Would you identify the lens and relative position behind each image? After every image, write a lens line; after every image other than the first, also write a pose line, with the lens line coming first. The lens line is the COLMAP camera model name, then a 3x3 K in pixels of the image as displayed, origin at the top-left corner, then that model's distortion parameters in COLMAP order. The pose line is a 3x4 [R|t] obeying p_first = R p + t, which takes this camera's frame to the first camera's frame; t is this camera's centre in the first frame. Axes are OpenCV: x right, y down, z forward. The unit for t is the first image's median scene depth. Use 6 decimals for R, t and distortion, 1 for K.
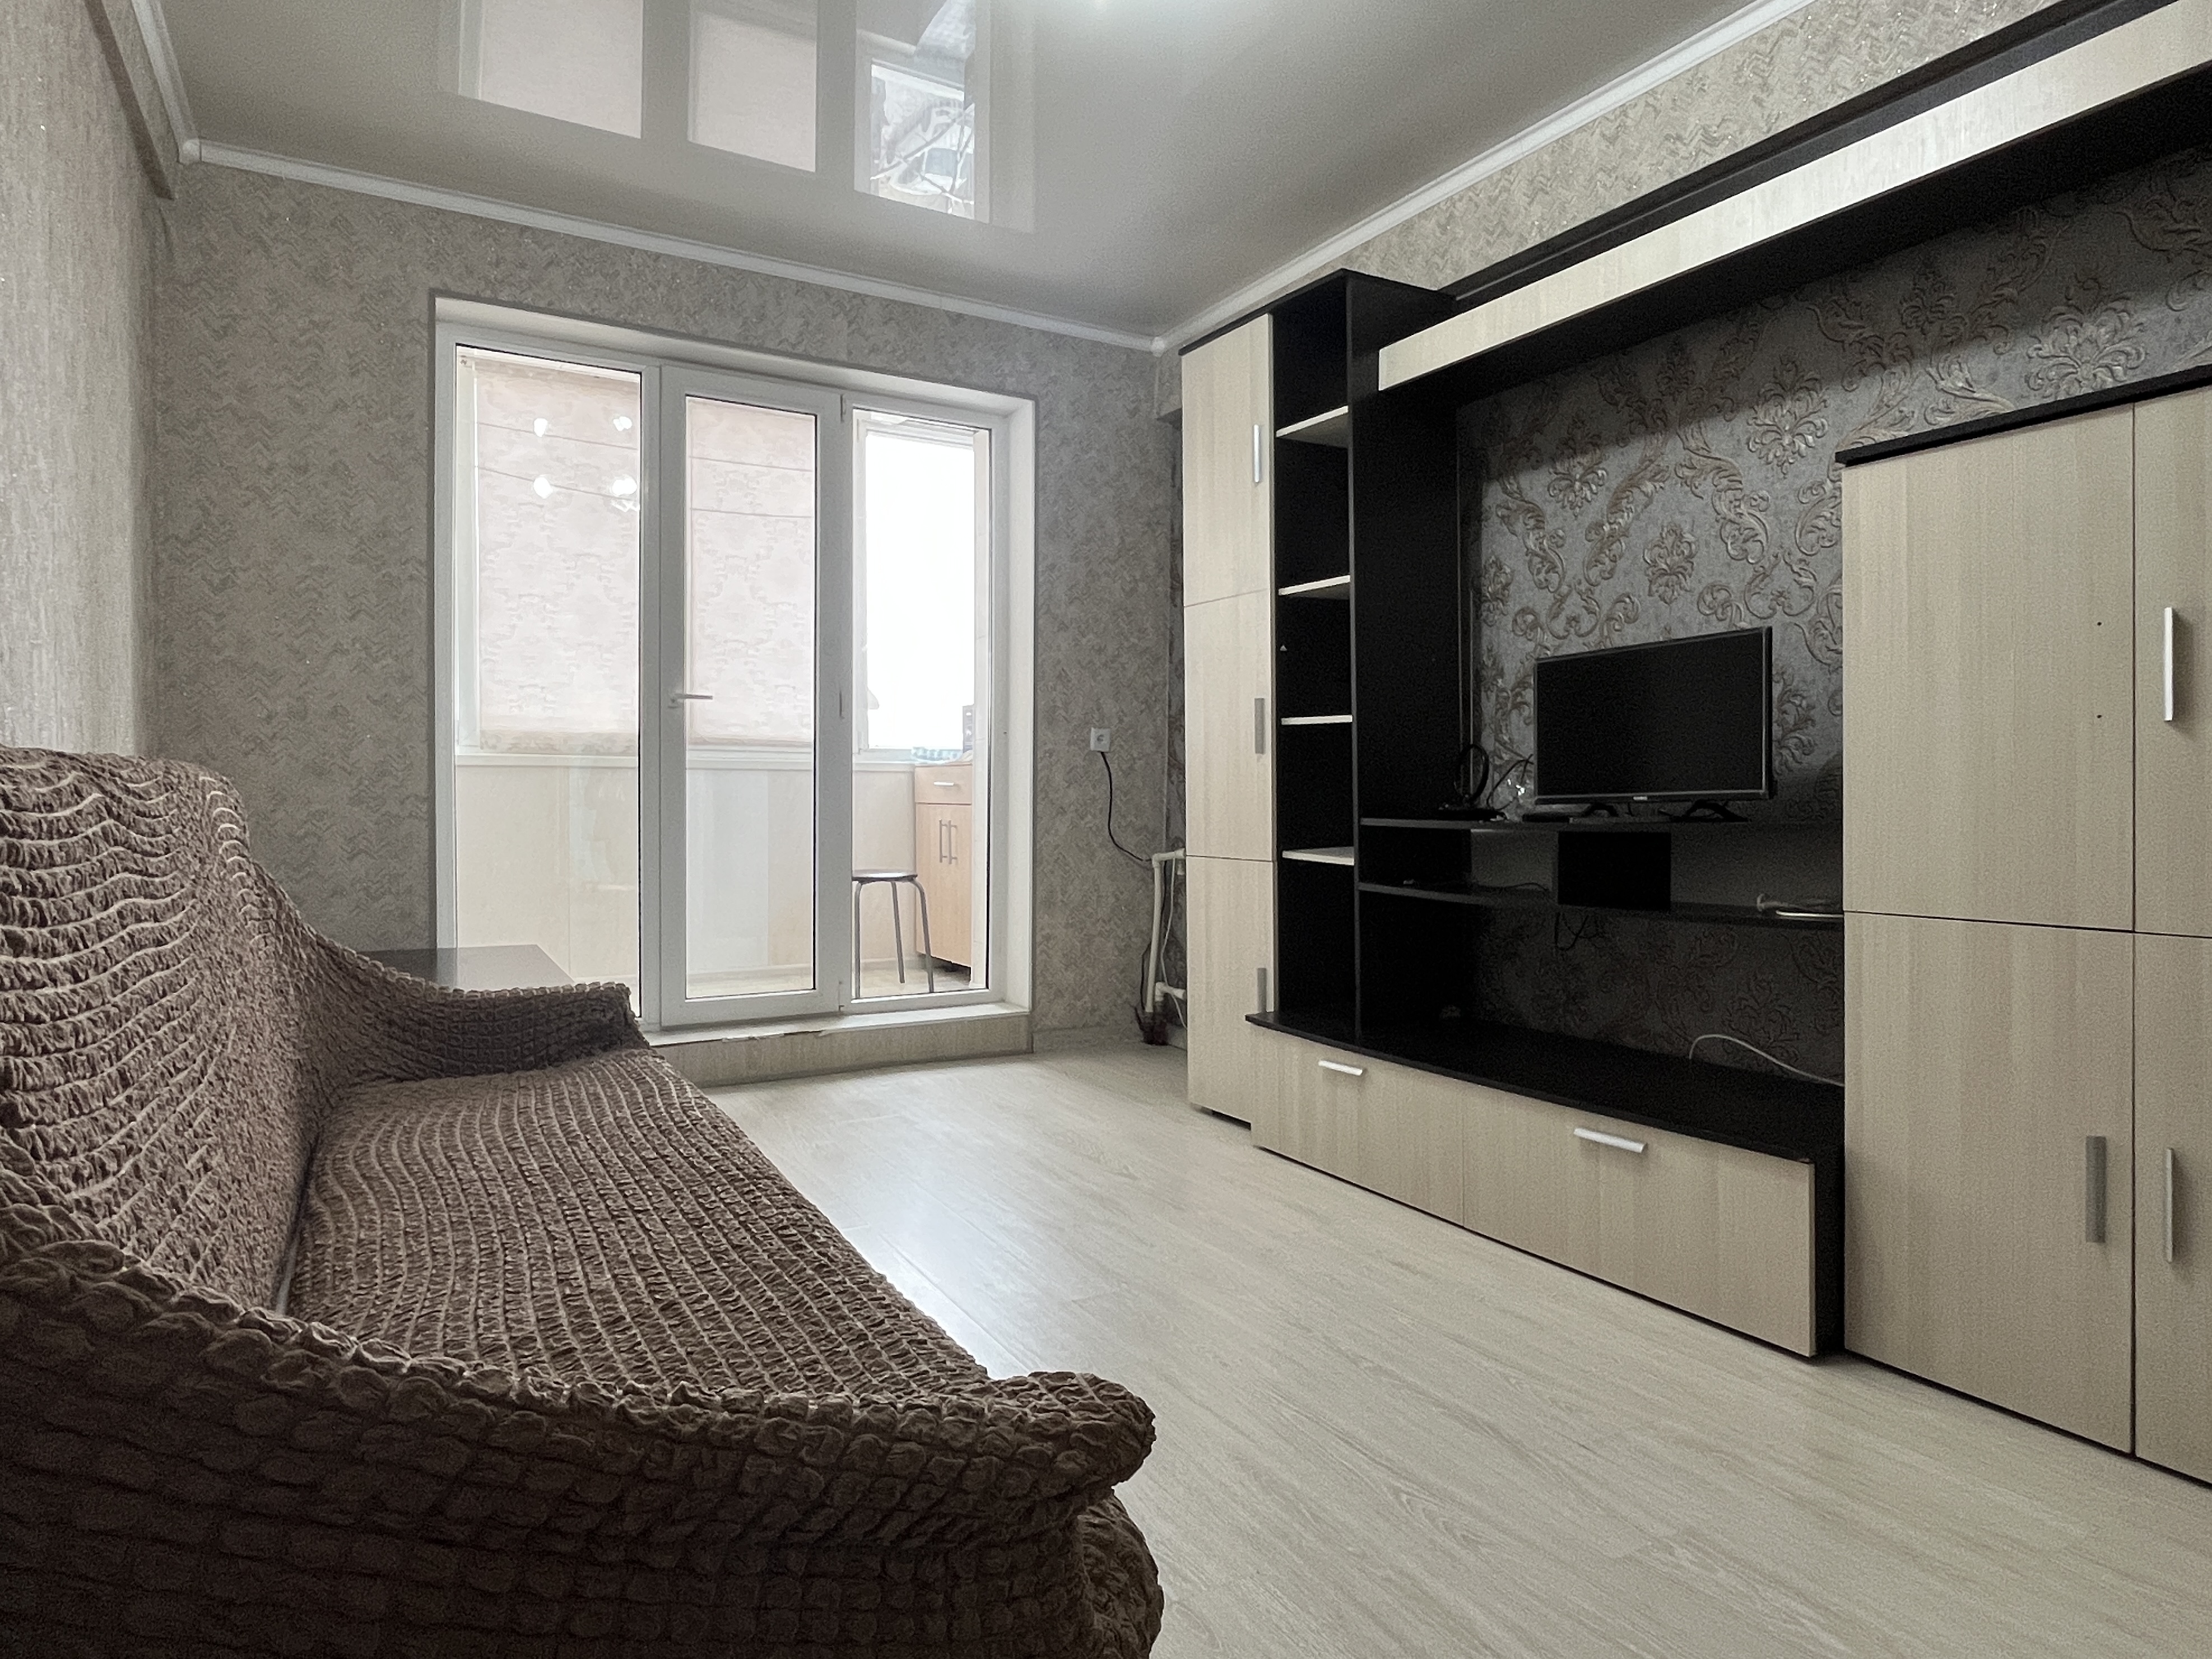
lens RADIAL K [[1290.9, 0, 1103.4], [0, 1290.9, 819.6], [0, 0, 1]] dist [-0.005822, -0.000775]
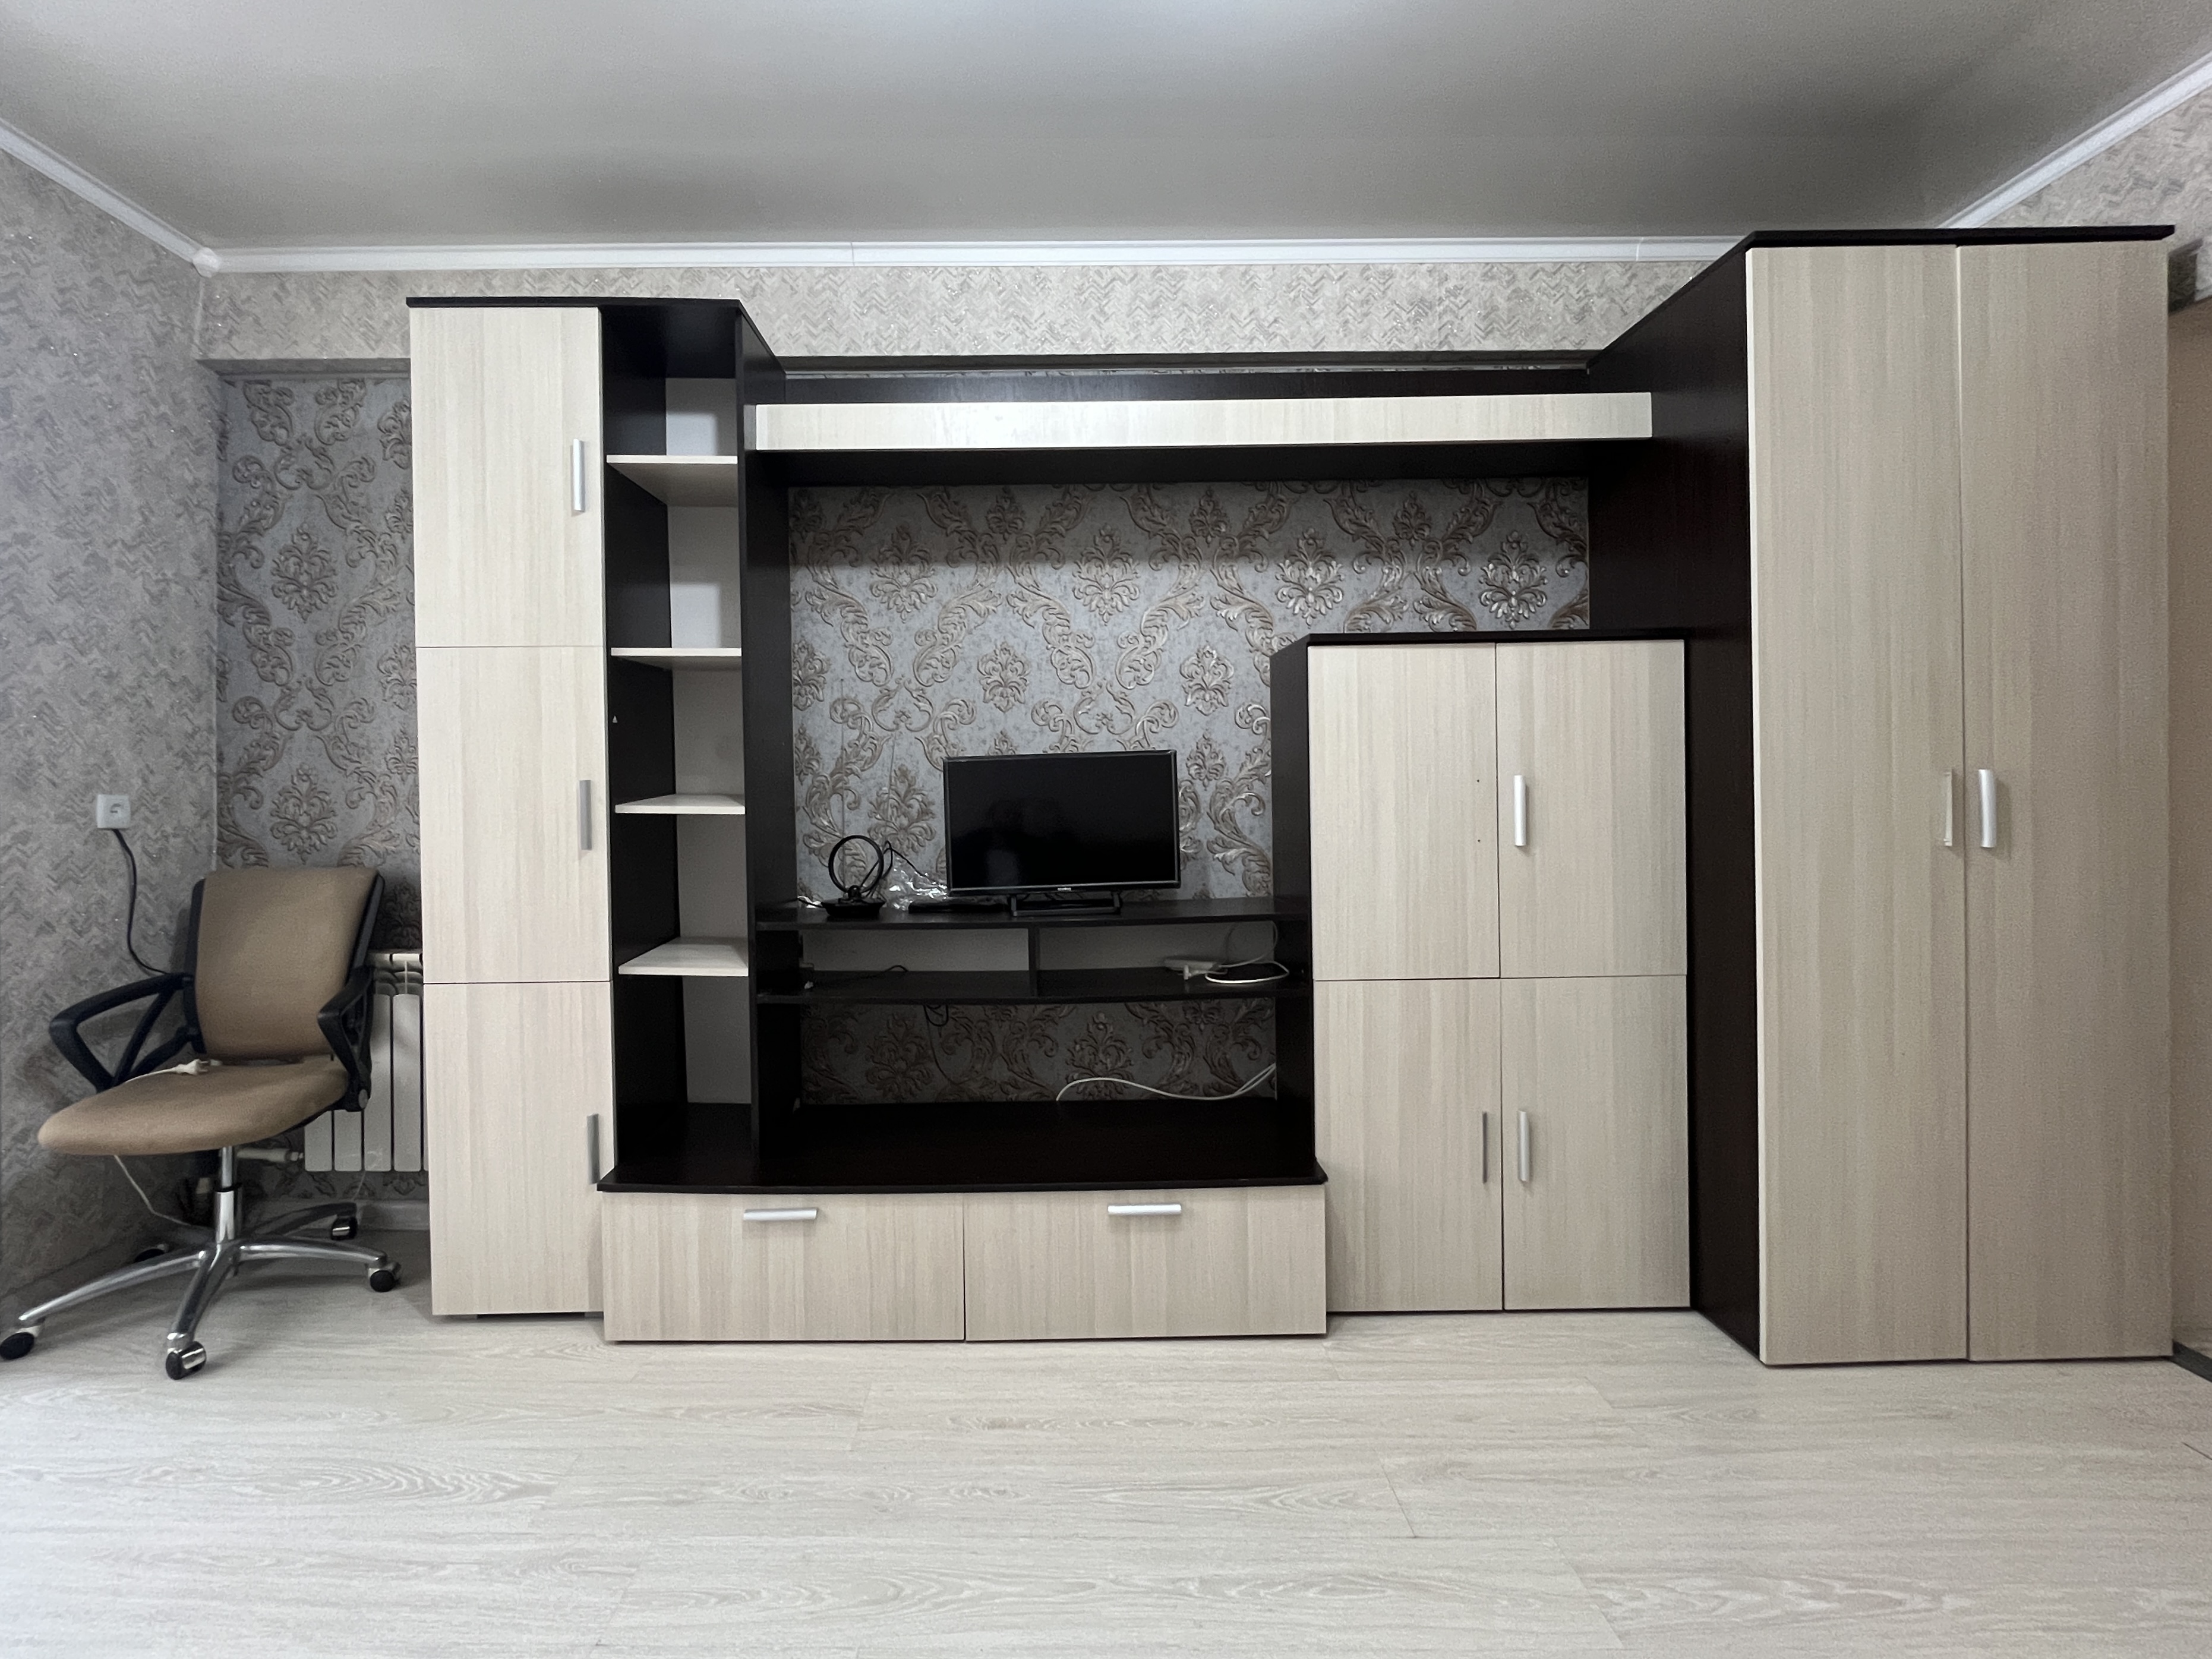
lens RADIAL K [[967.5, 0, 1034.1], [0, 967.5, 789.1], [0, 0, 1]] dist [-0.000233, -0.000961]
pose [[0.504002, -0.008129, 0.863664, -0.278434], [0.026461, 0.999632, -0.006033, -0.083419], [-0.863297, 0.025894, 0.504031, 0.489233]]
